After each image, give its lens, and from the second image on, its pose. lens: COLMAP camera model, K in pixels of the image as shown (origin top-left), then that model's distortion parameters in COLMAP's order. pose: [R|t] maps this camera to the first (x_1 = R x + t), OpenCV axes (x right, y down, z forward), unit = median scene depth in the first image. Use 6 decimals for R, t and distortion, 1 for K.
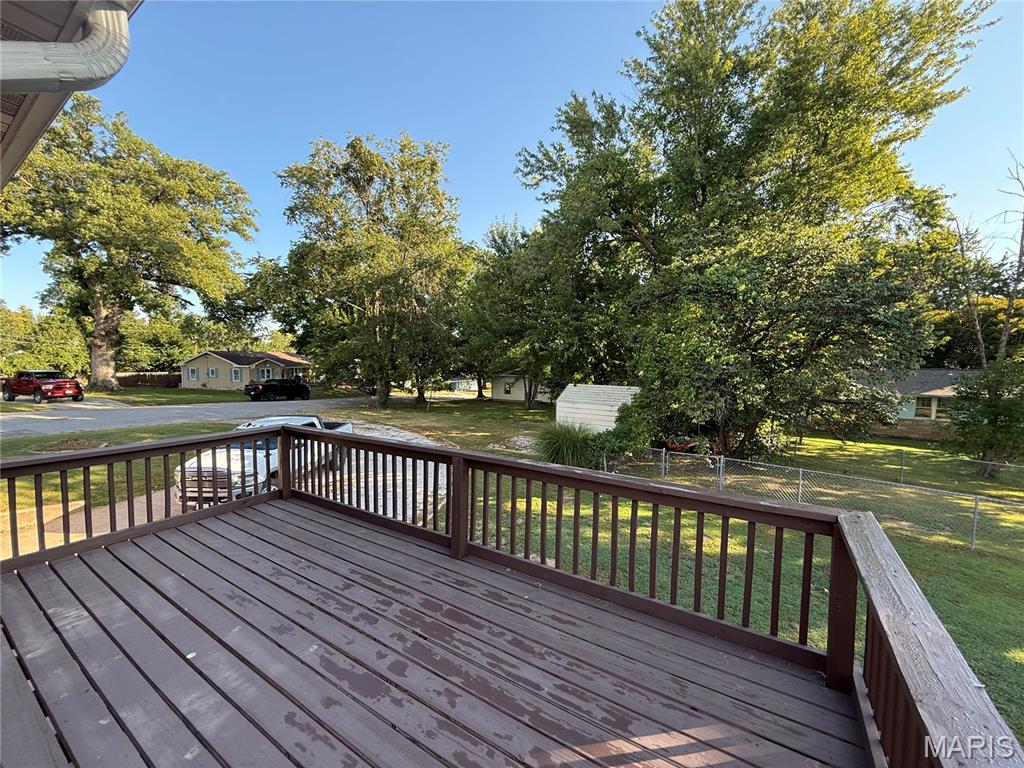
lens RADIAL K [[409.5, 0, 506.7], [0, 409.5, 387.2], [0, 0, 1]] dist [-0.001540, 0.000203]
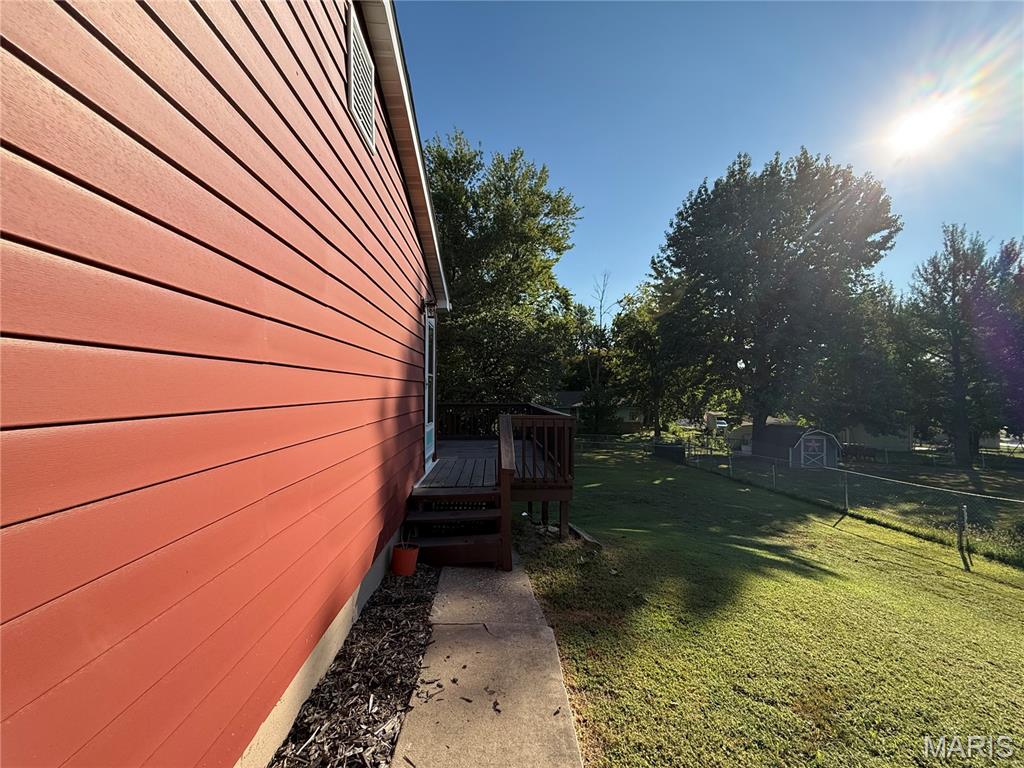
lens RADIAL K [[409.5, 0, 512.5], [0, 409.5, 391.9], [0, 0, 1]] dist [-0.001540, 0.000203]
pose [[0.807470, -0.010654, 0.589812, -0.263149], [0.047818, 0.997729, -0.047442, 0.049225], [-0.587967, 0.066512, 0.806146, -0.338518]]
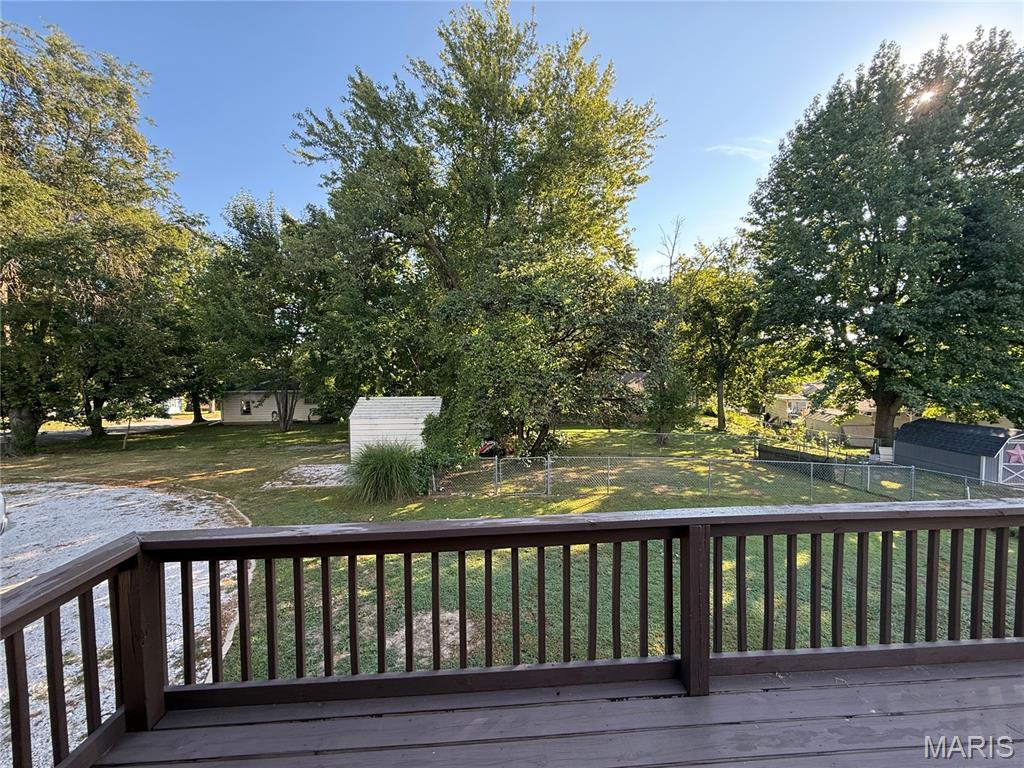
lens RADIAL K [[409.5, 0, 509.7], [0, 409.5, 386.5], [0, 0, 1]] dist [-0.001540, 0.000203]
pose [[0.807377, -0.042804, 0.588482, -0.143736], [0.058077, 0.998287, -0.007069, -0.009100], [-0.587171, 0.039885, 0.808480, 0.139397]]
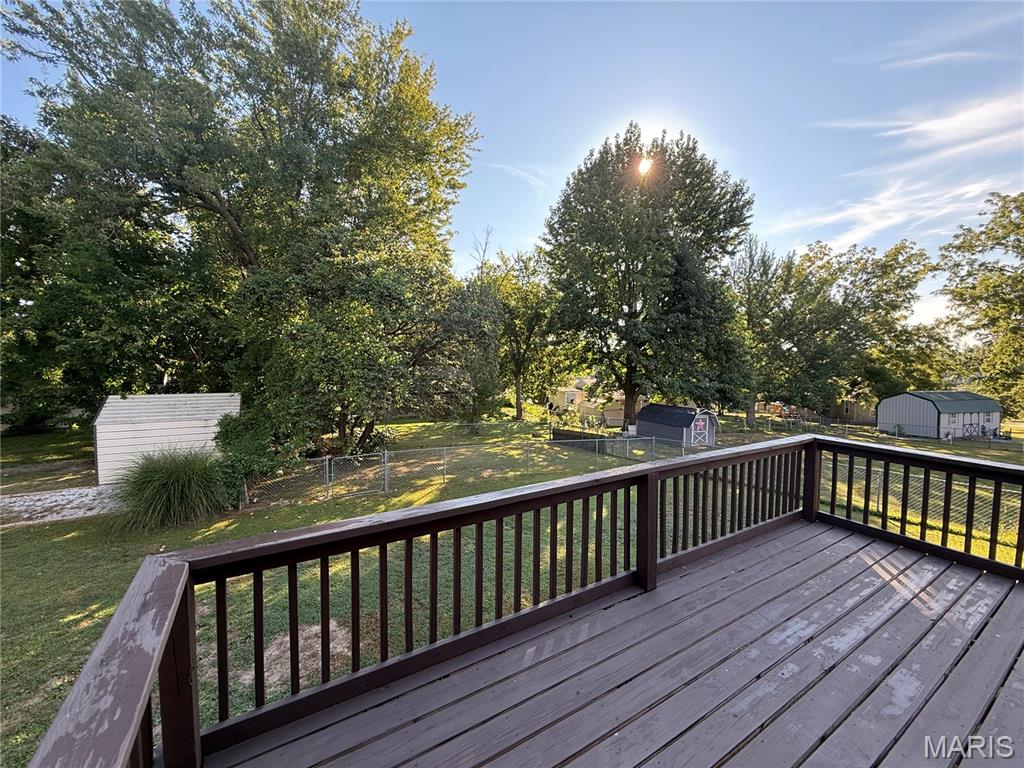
lens RADIAL K [[409.5, 0, 510.8], [0, 409.5, 386.8], [0, 0, 1]] dist [-0.001540, 0.000203]
pose [[0.437665, -0.056474, 0.897363, -0.213011], [0.057284, 0.997749, 0.034853, -0.012065], [-0.897311, 0.036151, 0.439915, 0.183758]]
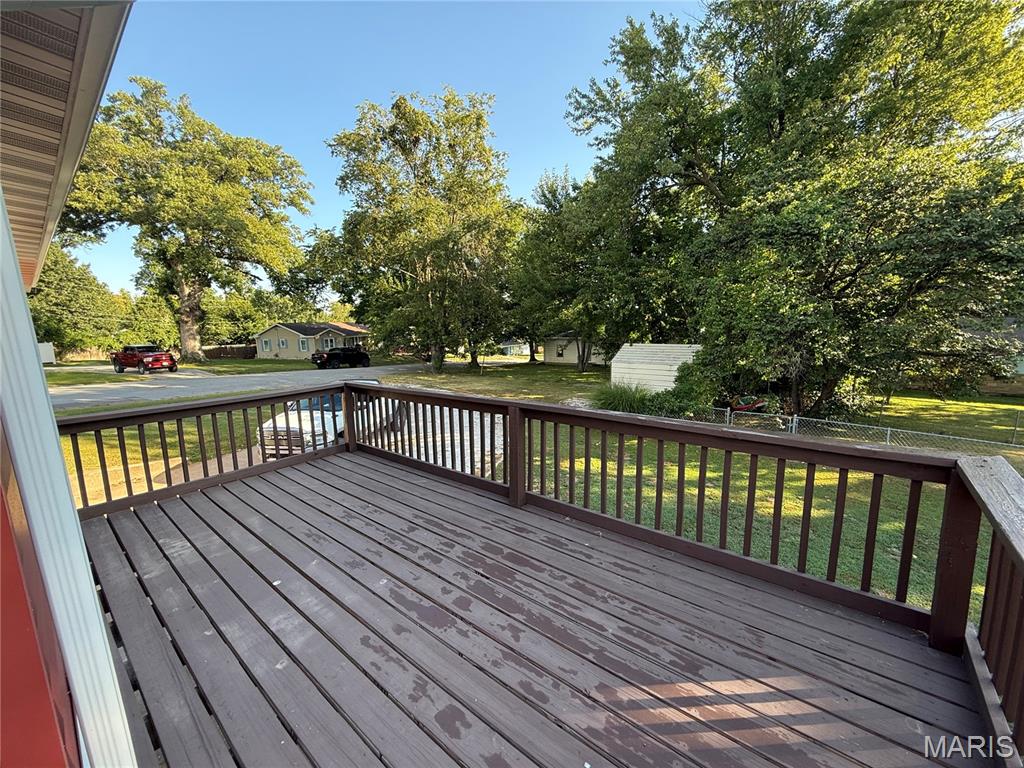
lens RADIAL K [[409.5, 0, 507.1], [0, 409.5, 387.4], [0, 0, 1]] dist [-0.001540, 0.000203]
pose [[0.991831, -0.014666, -0.126714, -0.002115], [0.025548, 0.996081, 0.084680, 0.008106], [0.124976, -0.087226, 0.988318, 0.005741]]
